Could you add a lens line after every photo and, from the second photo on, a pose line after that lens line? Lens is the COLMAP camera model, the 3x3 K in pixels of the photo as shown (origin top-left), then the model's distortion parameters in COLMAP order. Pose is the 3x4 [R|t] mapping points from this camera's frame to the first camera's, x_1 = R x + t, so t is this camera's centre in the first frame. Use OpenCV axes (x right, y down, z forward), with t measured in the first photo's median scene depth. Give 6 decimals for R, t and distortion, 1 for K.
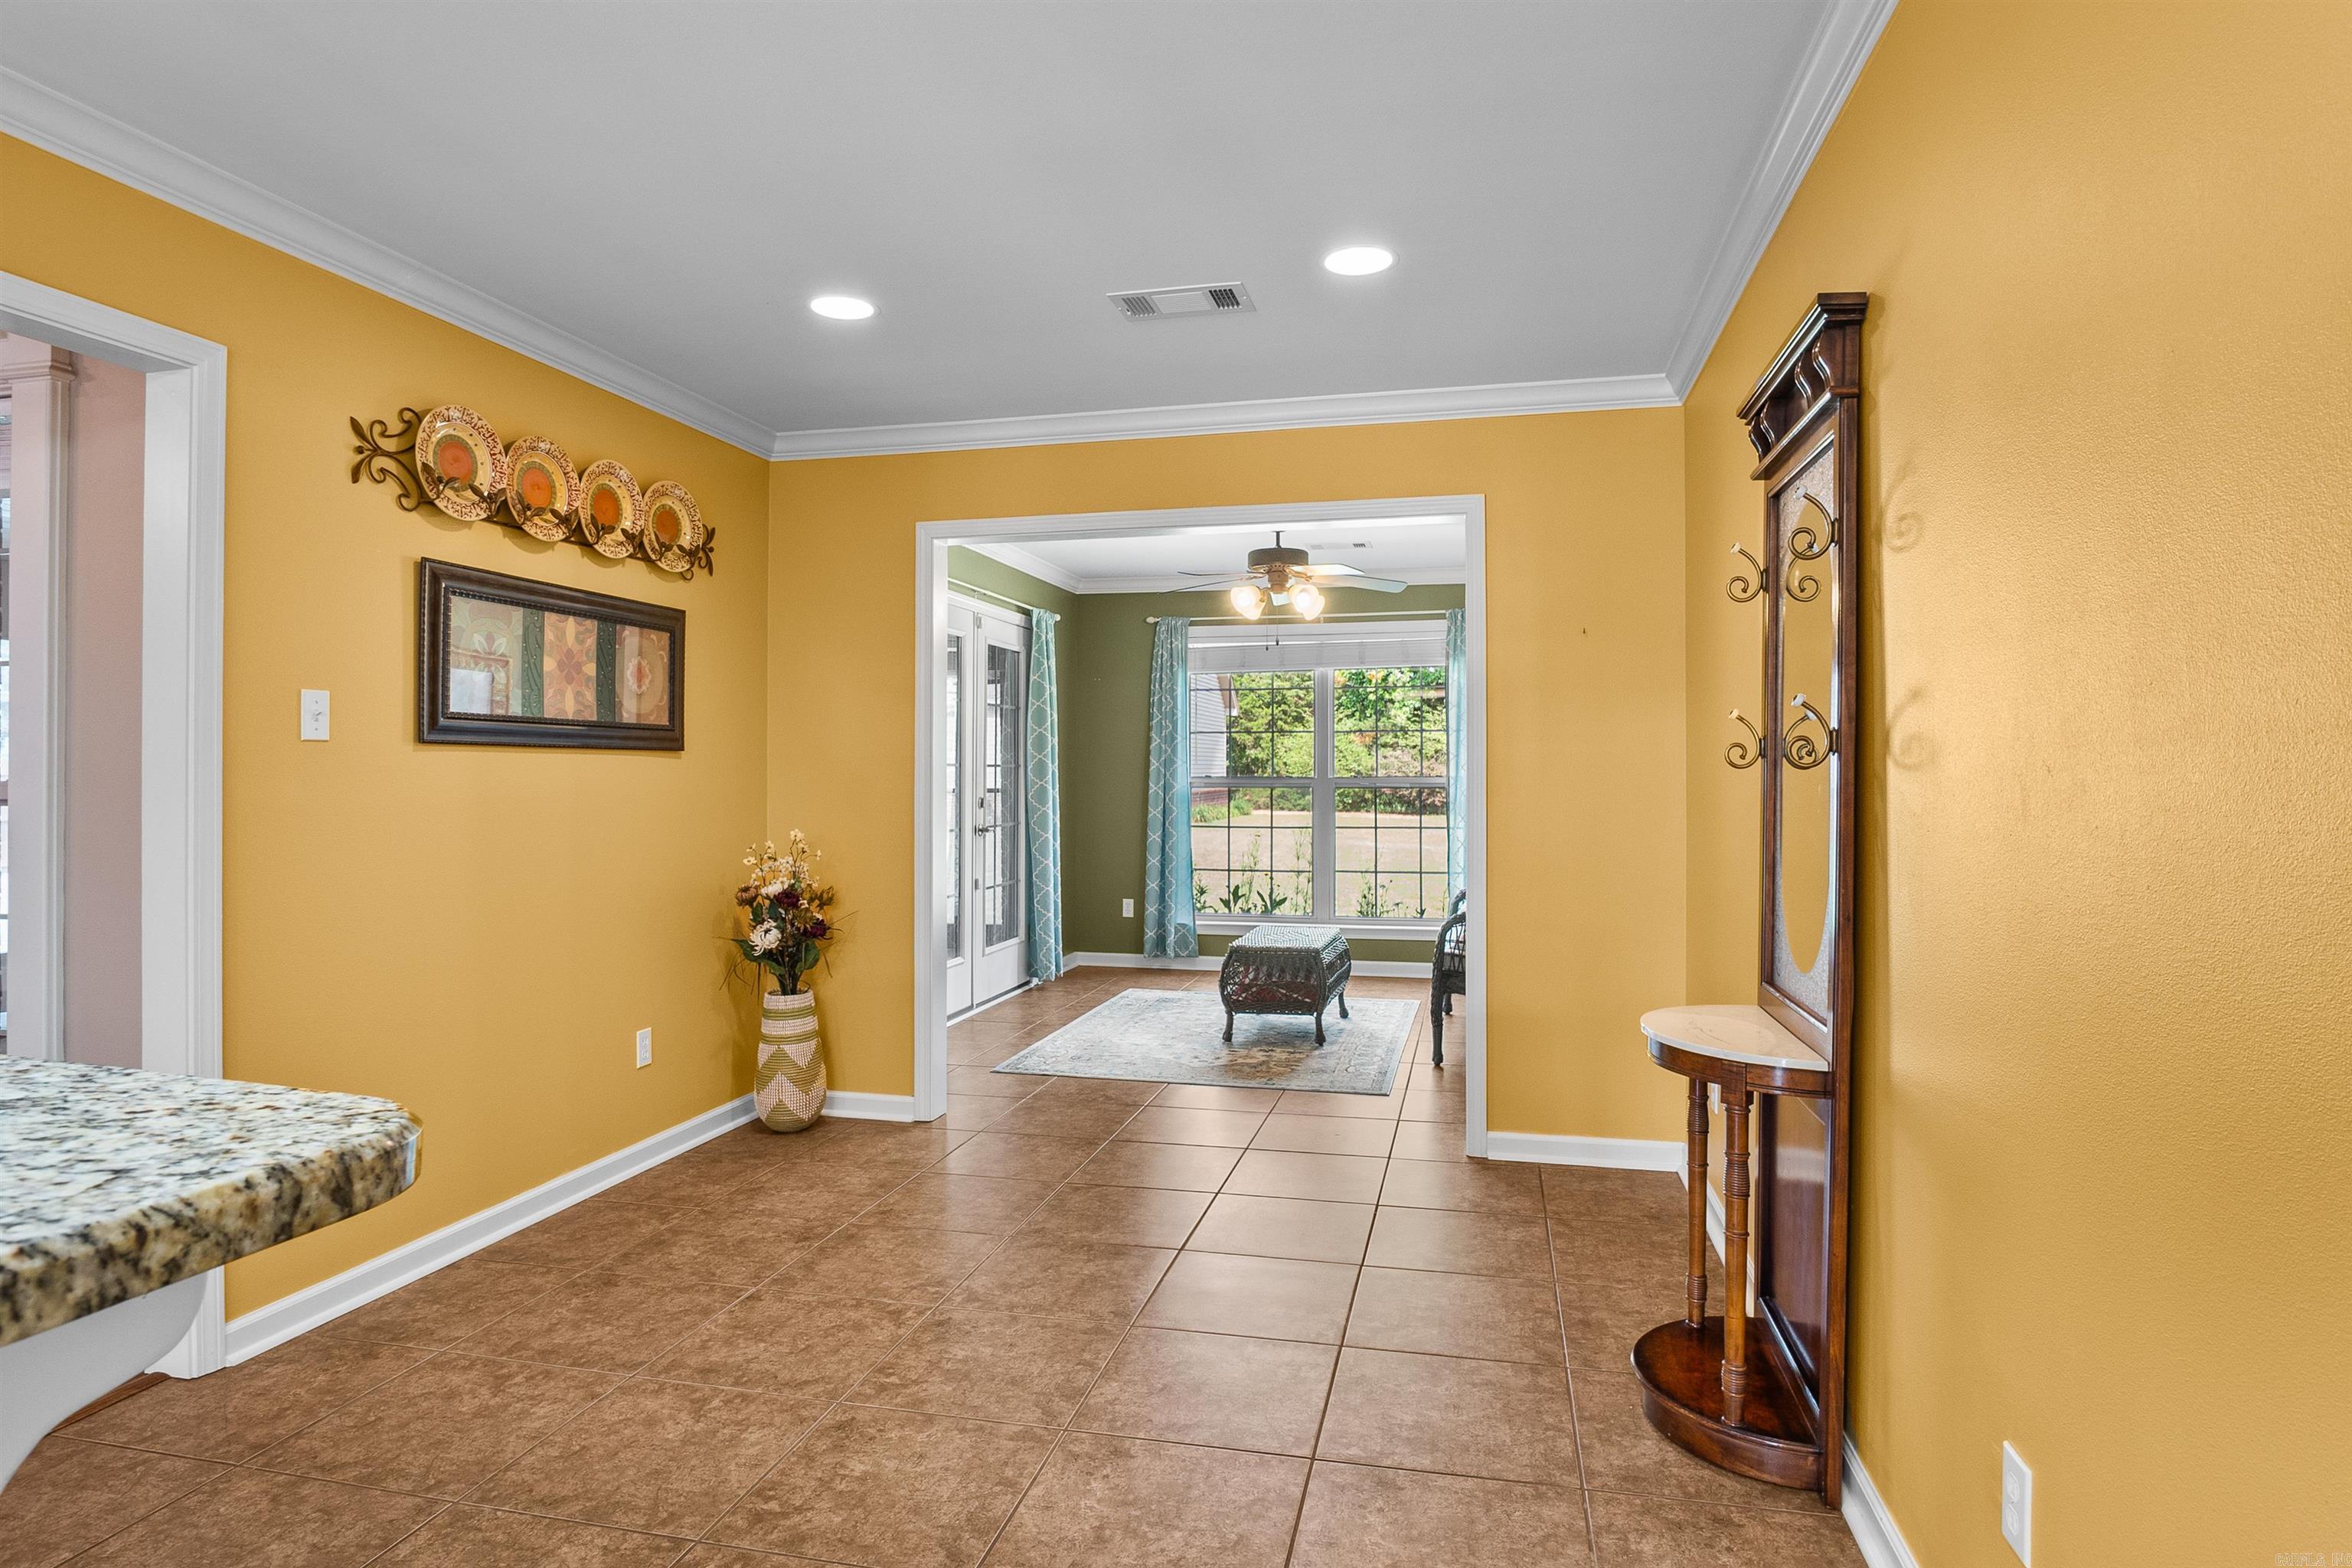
lens RADIAL K [[1278.7, 0, 1163.3], [0, 1278.7, 782.2], [0, 0, 1]] dist [-0.030889, 0.010572]
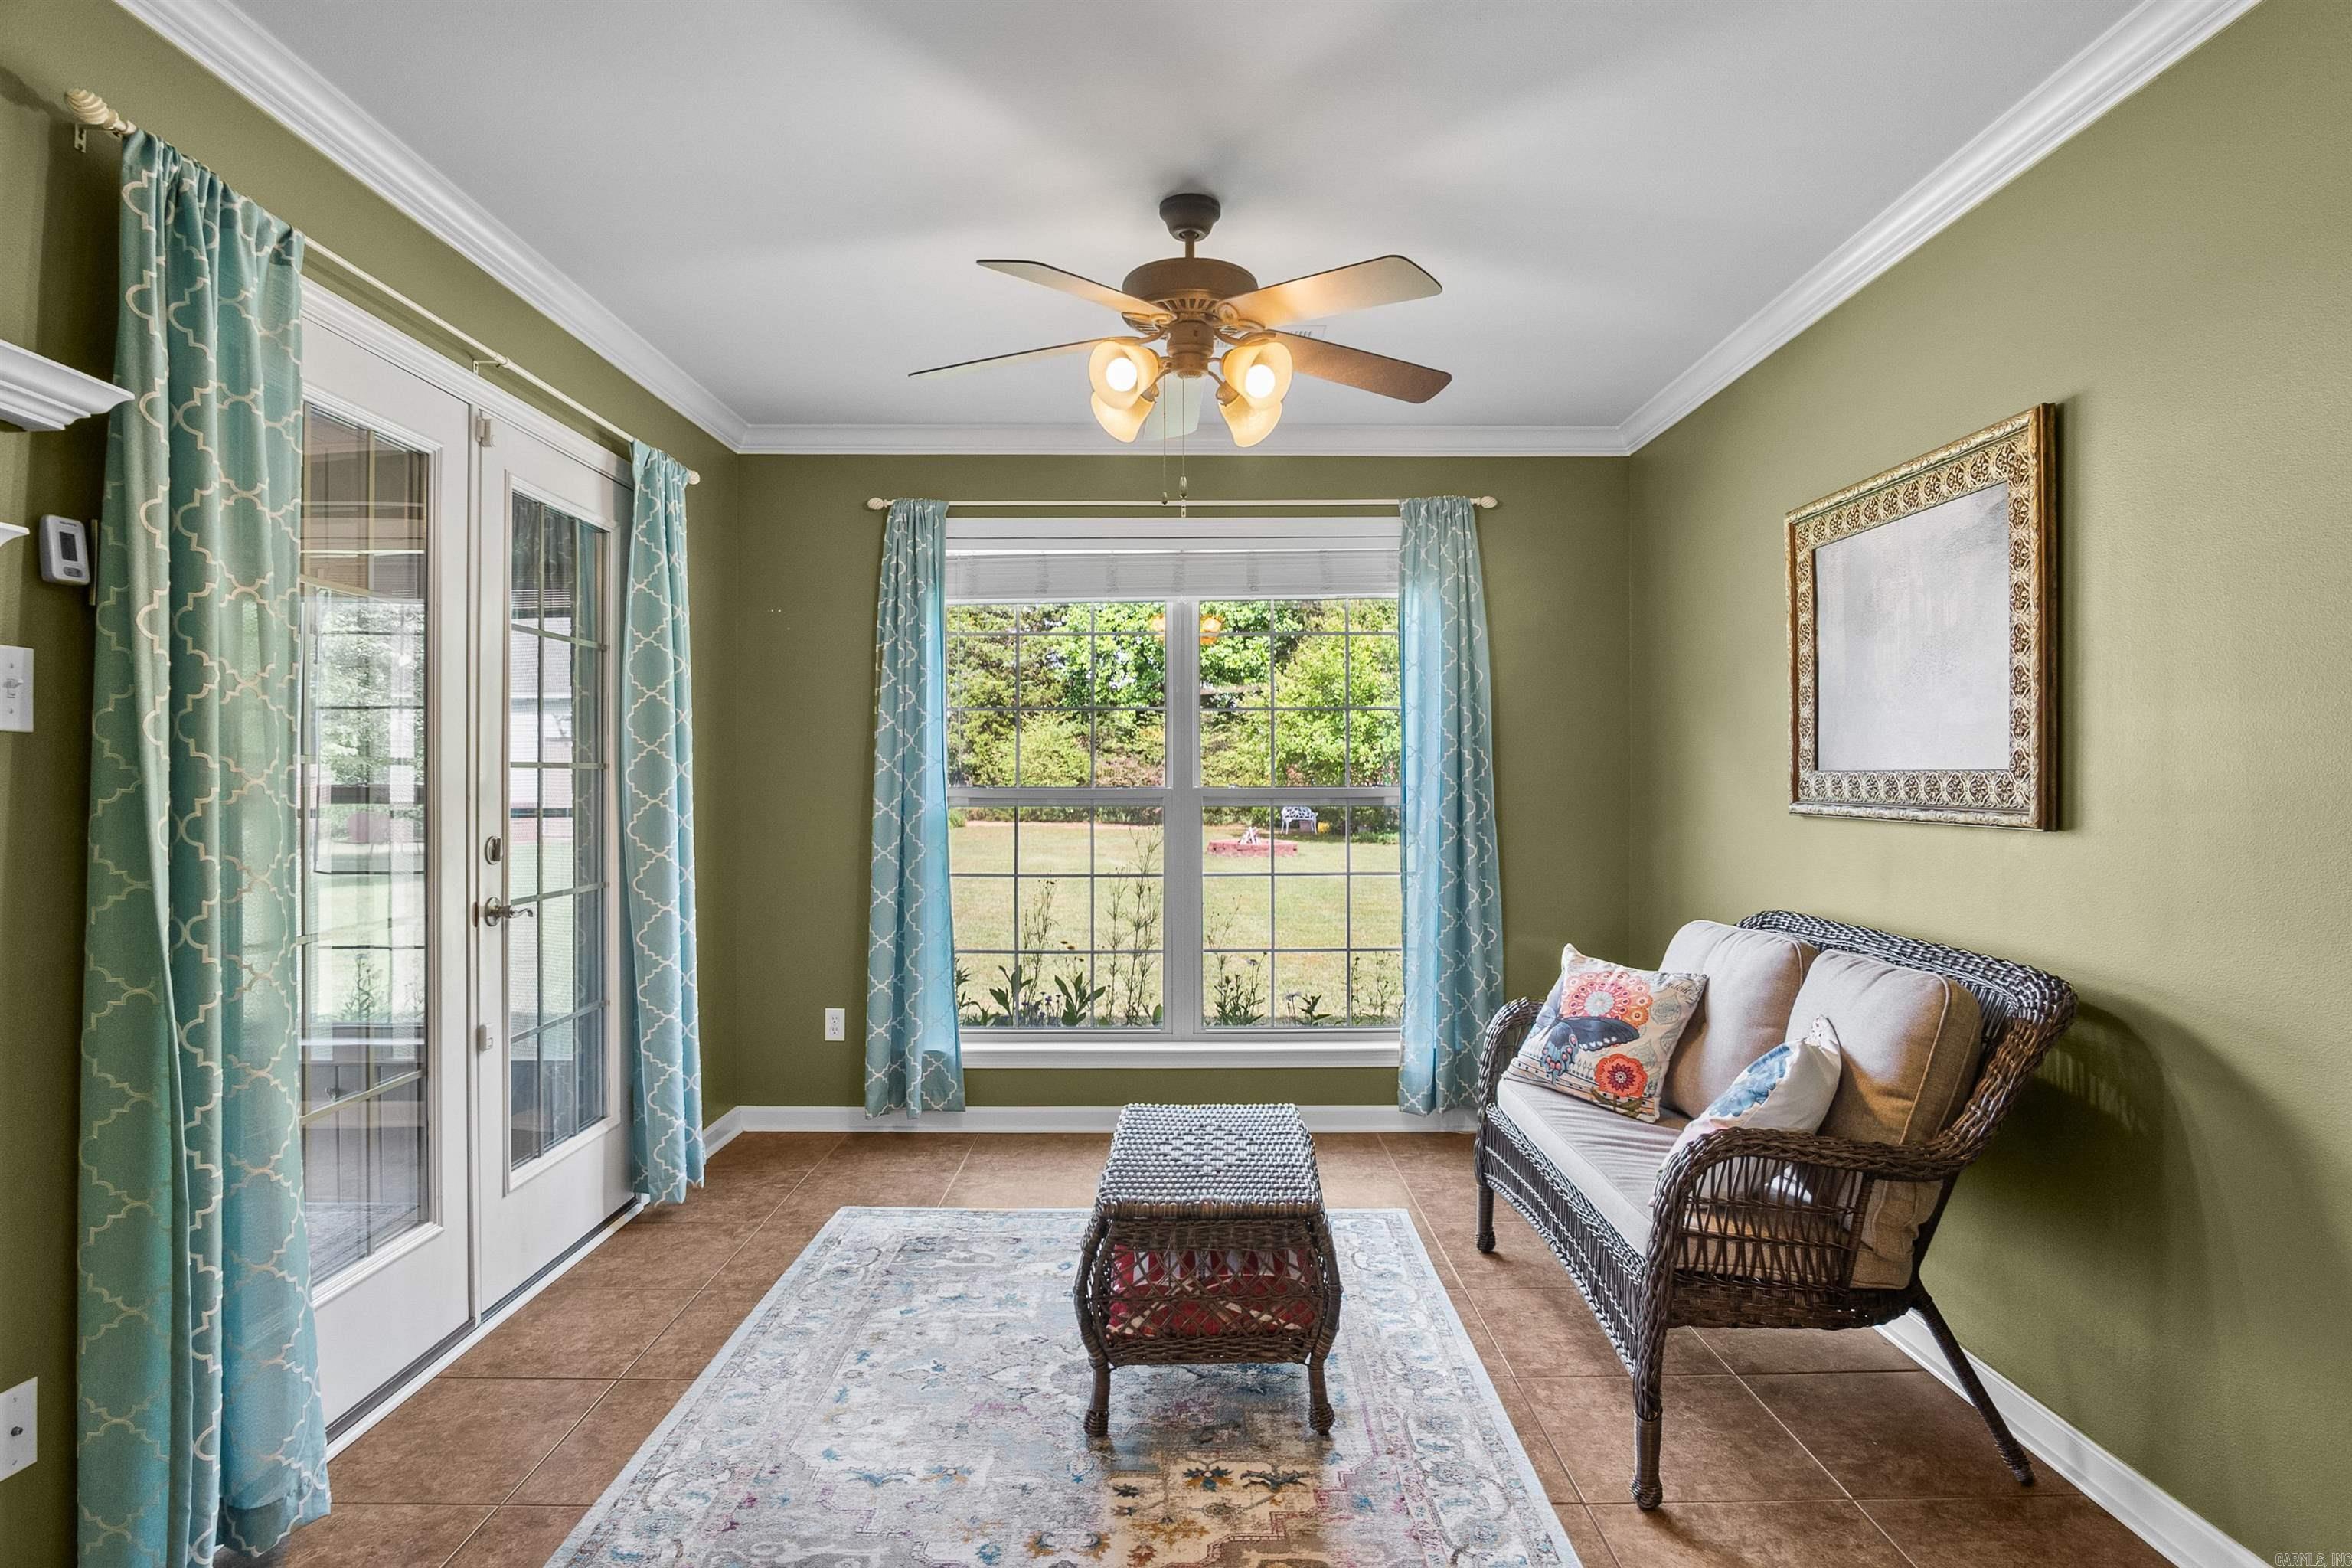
lens RADIAL K [[1278.7, 0, 1163.3], [0, 1278.7, 782.2], [0, 0, 1]] dist [-0.030889, 0.010572]
pose [[0.973111, -0.002169, 0.230328, -0.016350], [0.003464, 0.999980, -0.005217, -0.003309], [-0.230312, 0.005875, 0.973099, 0.439209]]
